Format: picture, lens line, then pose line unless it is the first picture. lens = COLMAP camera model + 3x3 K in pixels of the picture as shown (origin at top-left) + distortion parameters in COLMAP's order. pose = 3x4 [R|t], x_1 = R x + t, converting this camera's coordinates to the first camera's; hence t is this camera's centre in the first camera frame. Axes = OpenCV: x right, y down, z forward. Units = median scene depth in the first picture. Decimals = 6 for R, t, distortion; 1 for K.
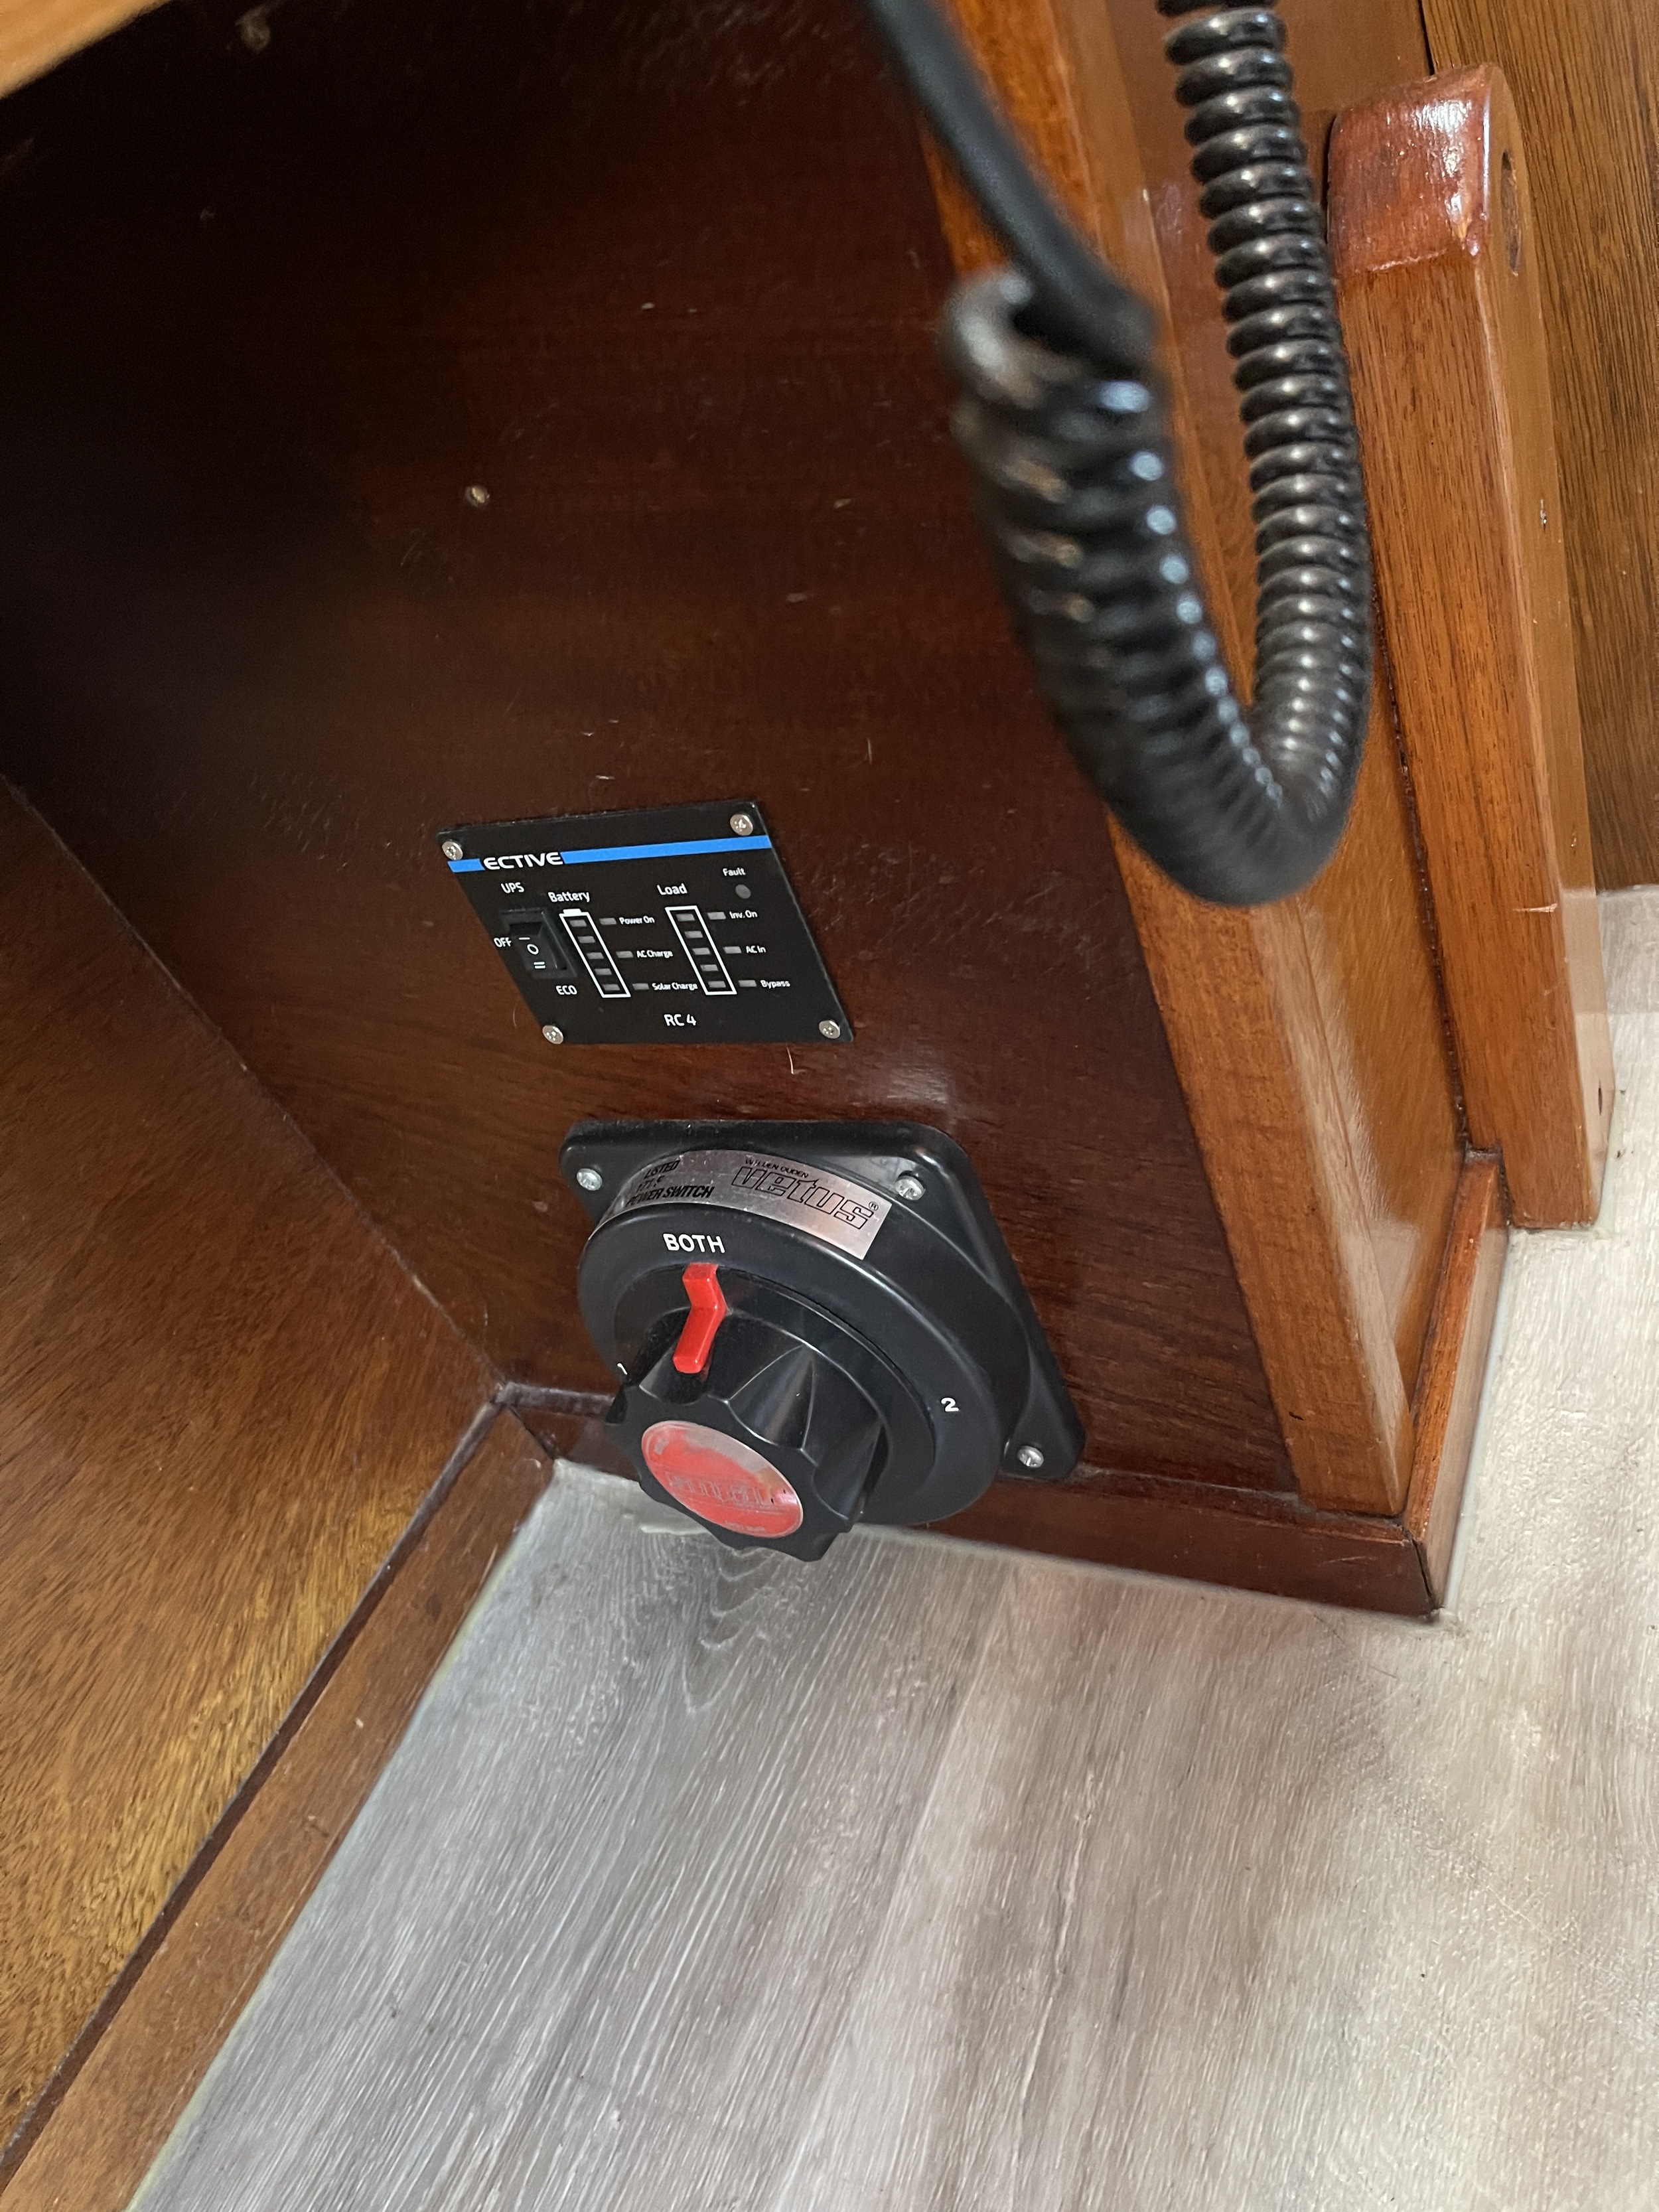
lens RADIAL K [[1662.2, 0, 829.5], [0, 1662.2, 1106.0], [0, 0, 1]] dist [0.024846, -0.056840]
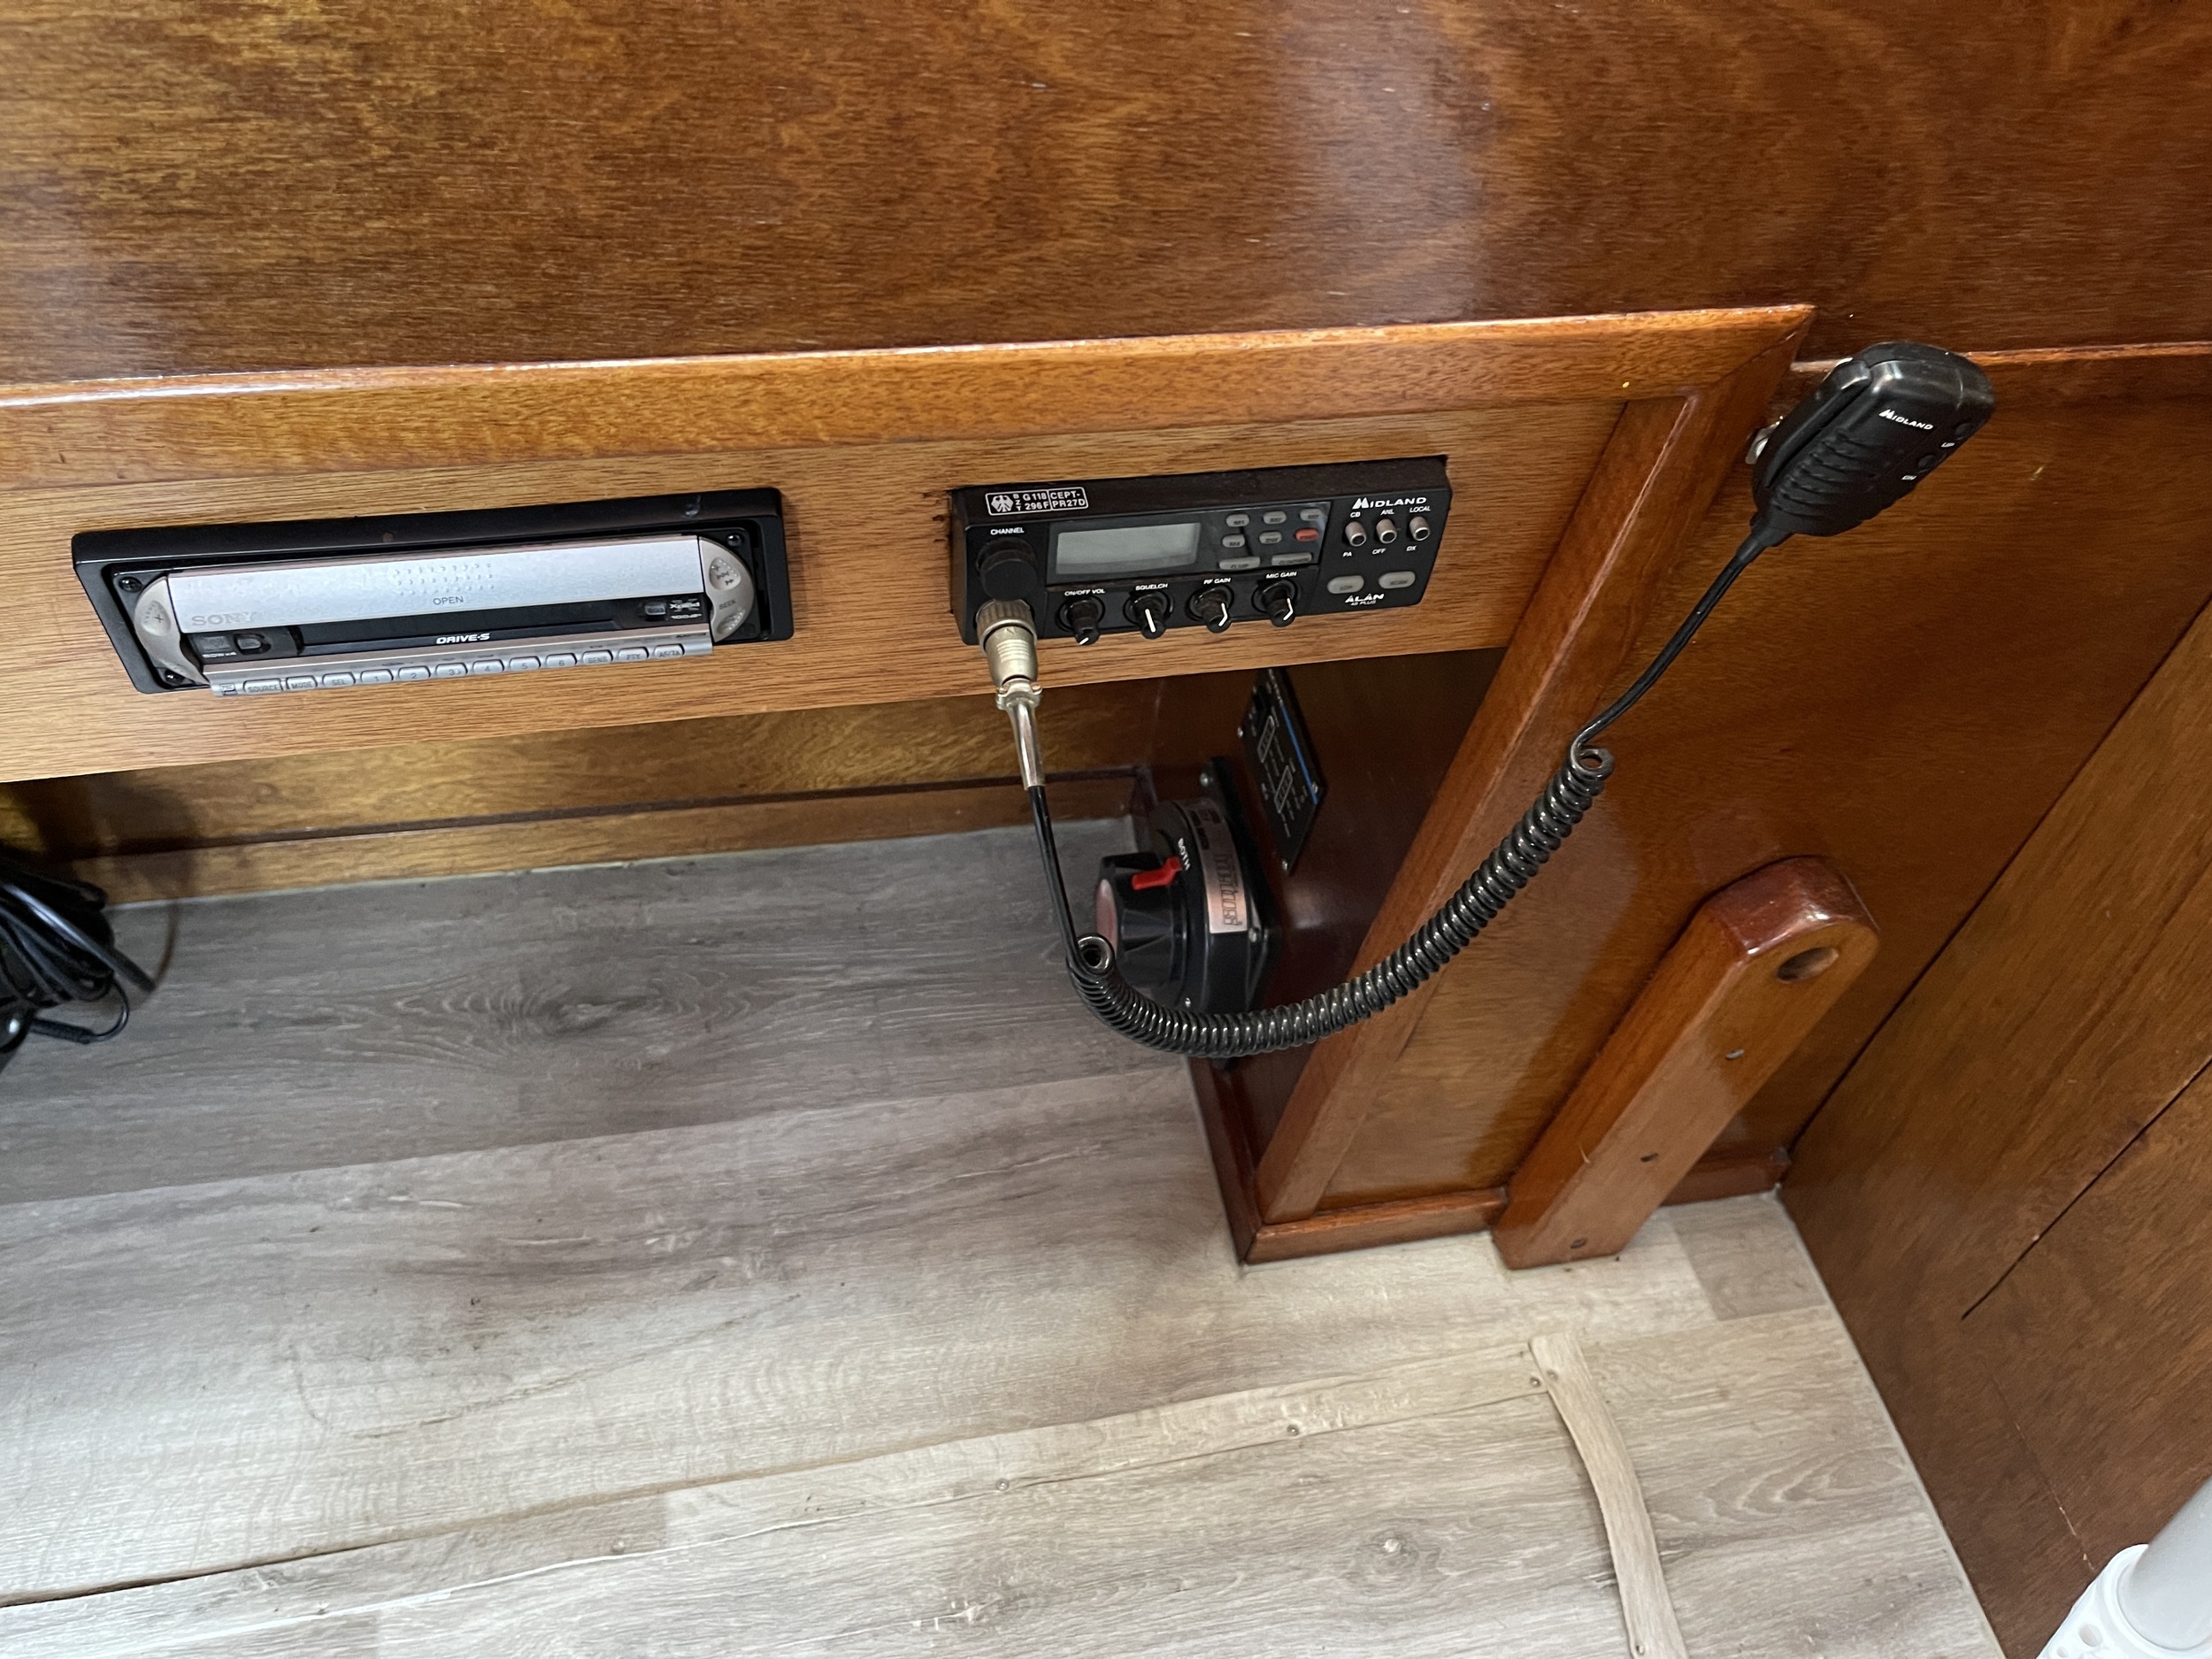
lens RADIAL K [[1662.3, 0, 1106.0], [0, 1662.3, 829.5], [0, 0, 1]] dist [0.024846, -0.056840]
pose [[0.501723, 0.850533, -0.157696, 0.152810], [-0.744523, 0.517408, 0.421870, -0.666965], [0.440408, -0.094254, 0.892837, -0.781982]]
